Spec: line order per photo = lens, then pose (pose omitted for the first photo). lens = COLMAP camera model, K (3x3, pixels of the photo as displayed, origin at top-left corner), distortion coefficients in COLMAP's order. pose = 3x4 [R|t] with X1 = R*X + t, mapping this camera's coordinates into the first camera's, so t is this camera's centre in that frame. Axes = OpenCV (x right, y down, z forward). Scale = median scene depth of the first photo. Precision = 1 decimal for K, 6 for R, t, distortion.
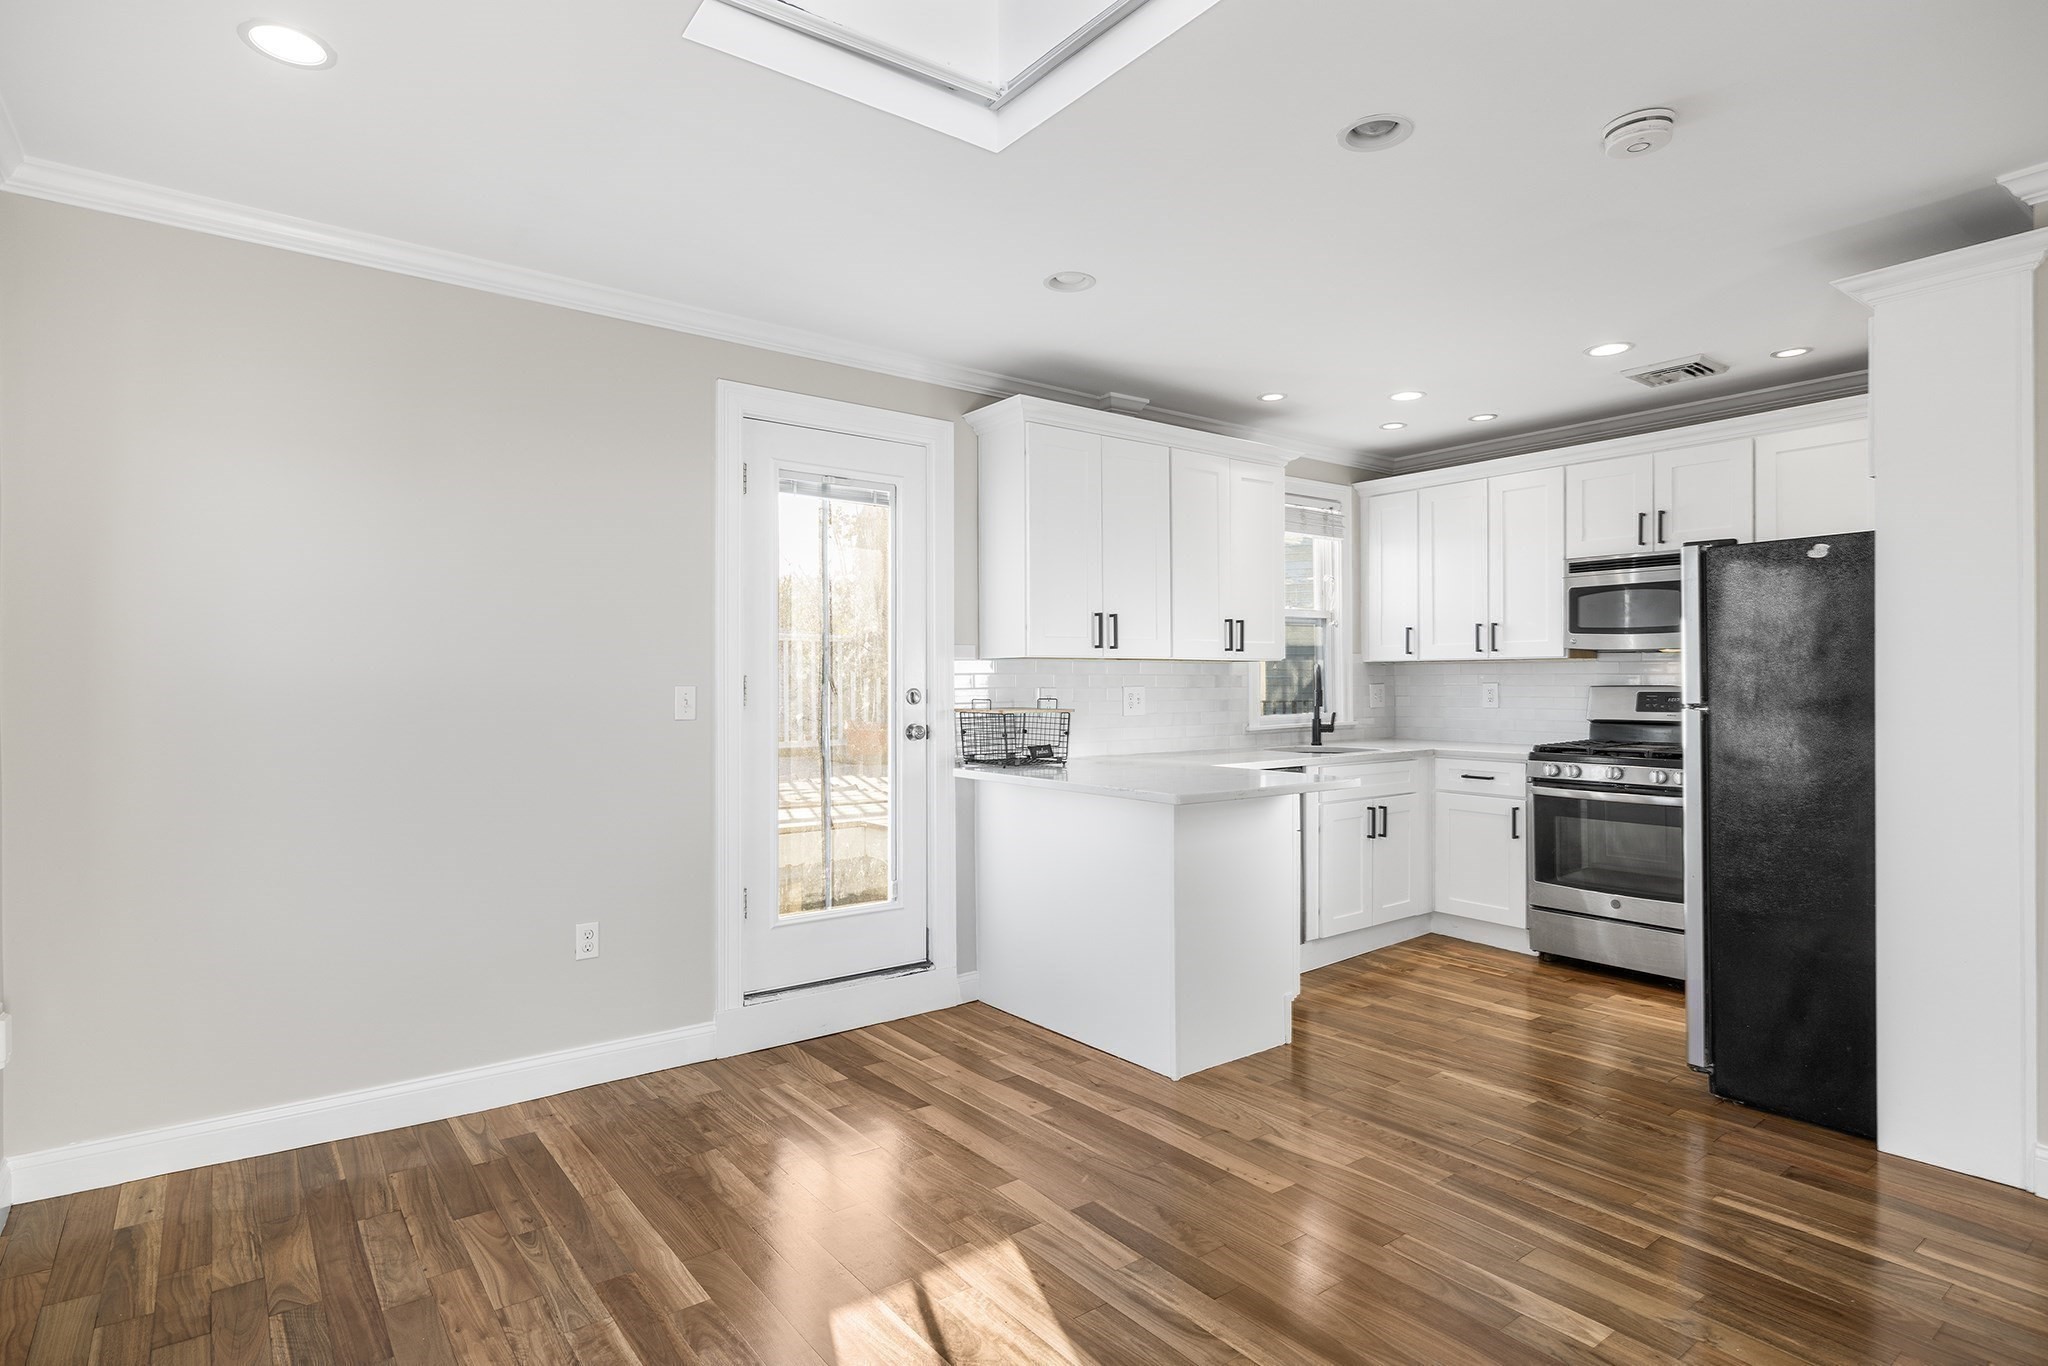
lens RADIAL K [[1060.7, 0, 1019.1], [0, 1060.7, 679.5], [0, 0, 1]] dist [-0.002842, -0.000476]
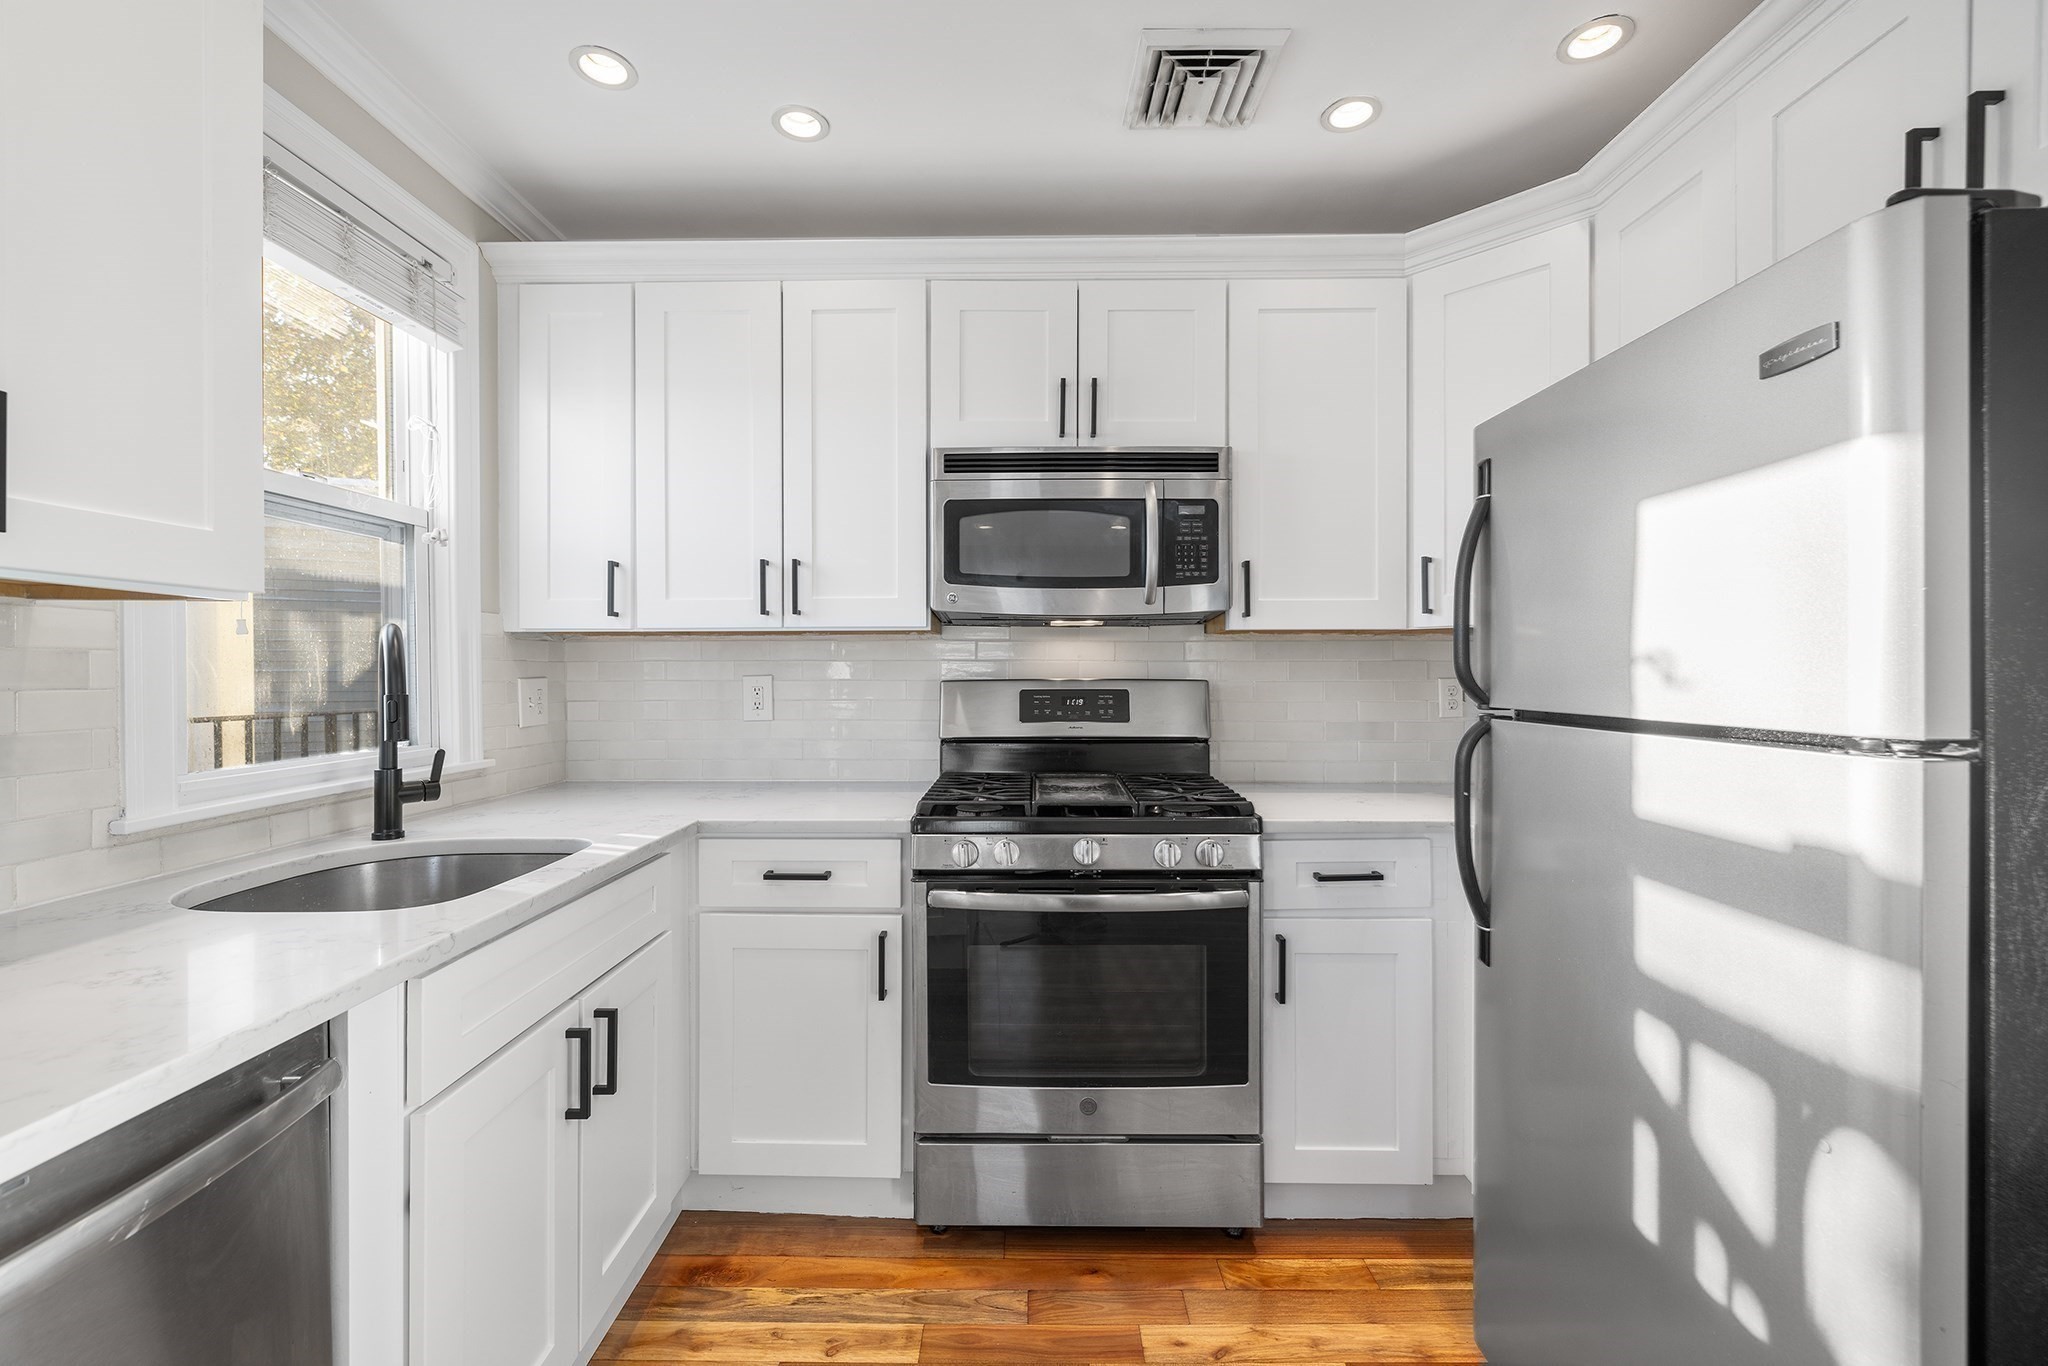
lens RADIAL K [[876.2, 0, 1028.5], [0, 876.2, 677.2], [0, 0, 1]] dist [-0.005095, -0.000575]
pose [[0.610286, -0.000279, 0.792181, 0.176733], [-0.001378, 0.999998, 0.001414, 0.003417], [-0.792180, -0.001954, 0.610285, 0.641988]]
